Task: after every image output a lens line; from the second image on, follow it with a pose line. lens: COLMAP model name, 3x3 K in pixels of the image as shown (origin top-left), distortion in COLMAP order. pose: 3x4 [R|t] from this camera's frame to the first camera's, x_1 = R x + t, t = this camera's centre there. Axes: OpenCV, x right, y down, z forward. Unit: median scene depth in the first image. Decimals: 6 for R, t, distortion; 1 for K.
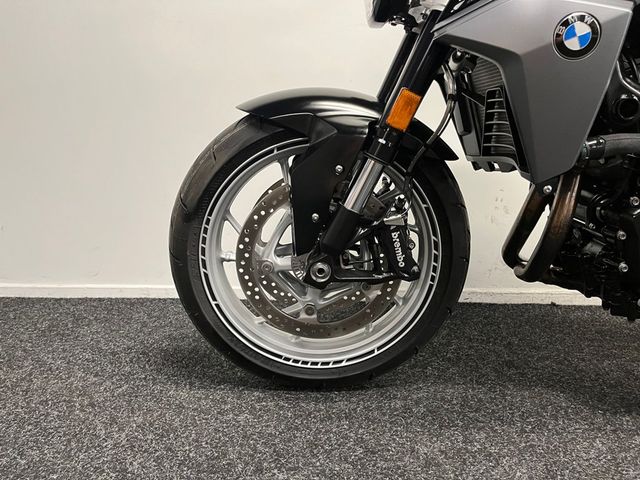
lens RADIAL K [[481.8, 0, 313.9], [0, 481.8, 236.9], [0, 0, 1]] dist [0.092875, -0.129473]
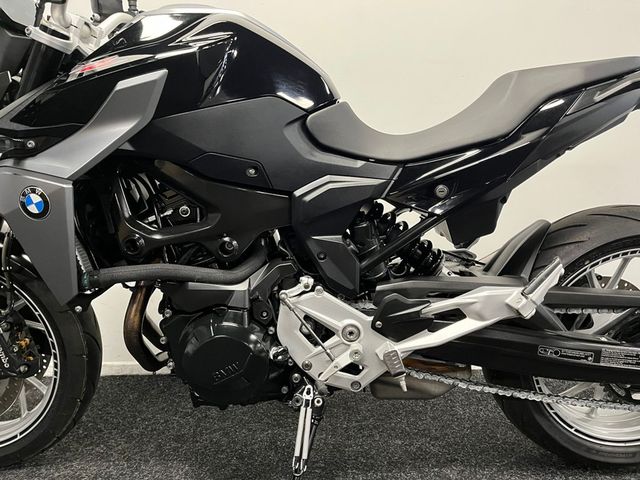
lens RADIAL K [[481.8, 0, 323.7], [0, 481.8, 240.4], [0, 0, 1]] dist [0.092875, -0.129473]
pose [[0.999013, -0.019112, 0.040107, 0.859776], [0.021785, 0.997496, -0.067290, -0.141422], [-0.038720, 0.068097, 0.996927, -0.225124]]
